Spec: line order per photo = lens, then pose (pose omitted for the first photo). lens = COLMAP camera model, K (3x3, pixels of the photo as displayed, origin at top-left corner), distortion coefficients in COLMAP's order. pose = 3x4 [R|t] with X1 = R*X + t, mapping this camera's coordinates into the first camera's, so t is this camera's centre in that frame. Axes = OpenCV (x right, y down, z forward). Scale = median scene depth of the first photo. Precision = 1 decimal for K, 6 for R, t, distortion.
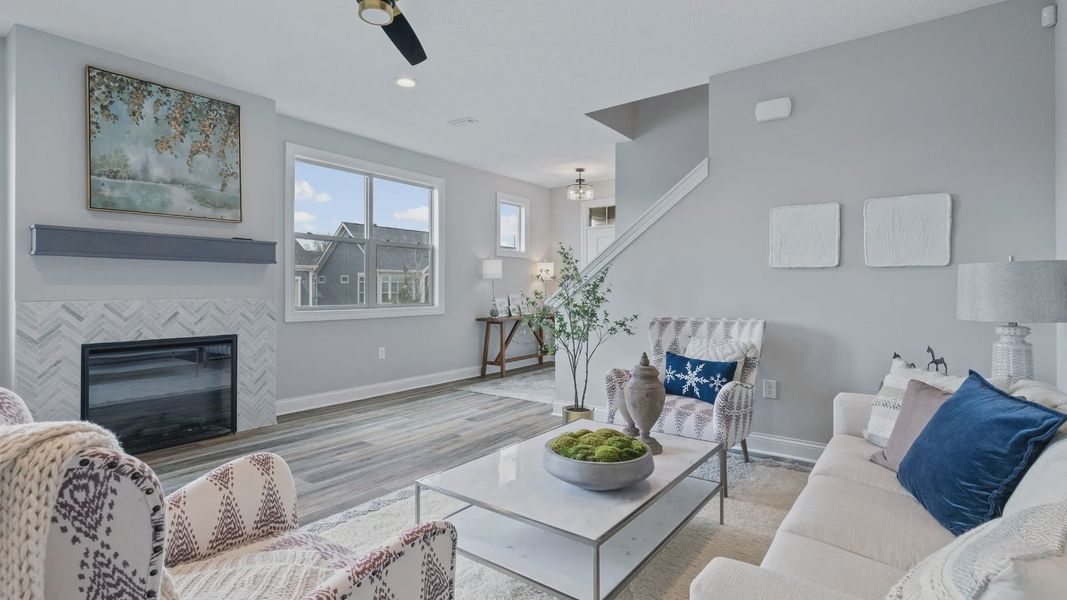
lens RADIAL K [[503.8, 0, 537.9], [0, 503.8, 296.3], [0, 0, 1]] dist [0.005296, -0.001930]
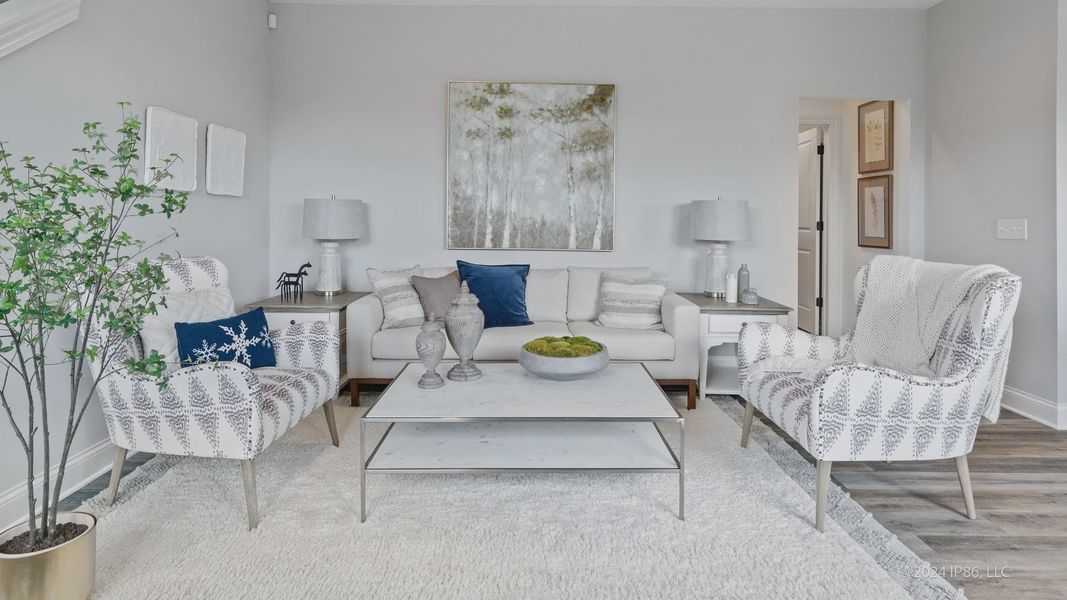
lens RADIAL K [[568.4, 0, 534.4], [0, 568.4, 226.1], [0, 0, 1]] dist [0.005456, -0.001141]
pose [[-0.603431, -0.018772, 0.797194, -0.529471], [0.004370, 0.999630, 0.026847, -0.020743], [-0.797403, 0.019684, -0.603125, 1.058151]]
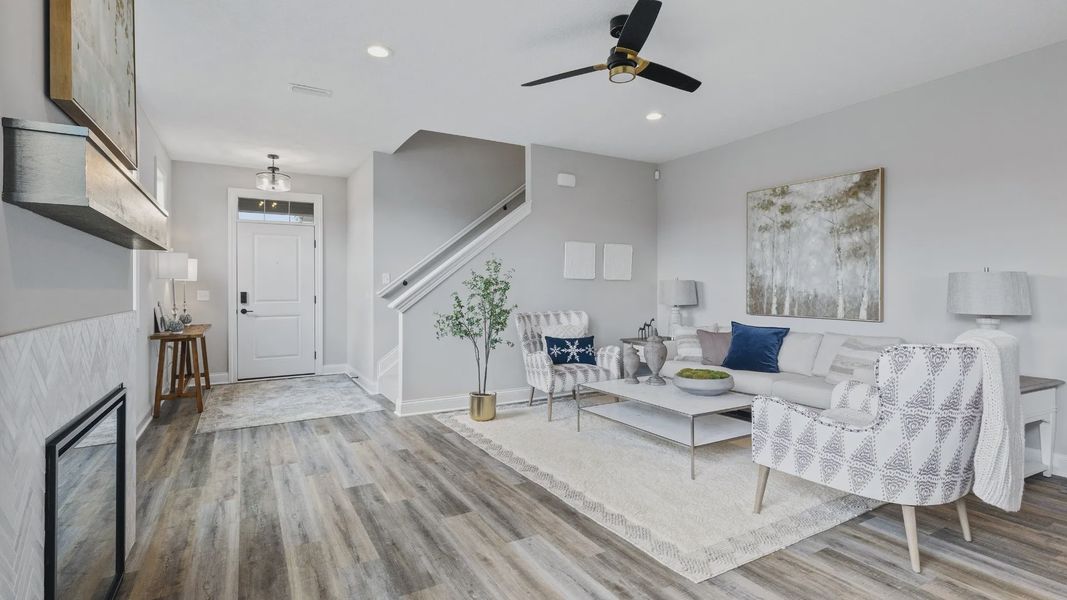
lens RADIAL K [[503.8, 0, 534.2], [0, 503.8, 295.2], [0, 0, 1]] dist [0.005296, -0.001930]
pose [[0.394051, -0.011844, 0.919012, -1.054462], [0.015470, 0.999861, 0.006253, -0.015095], [-0.918958, 0.011753, 0.394179, 0.463974]]
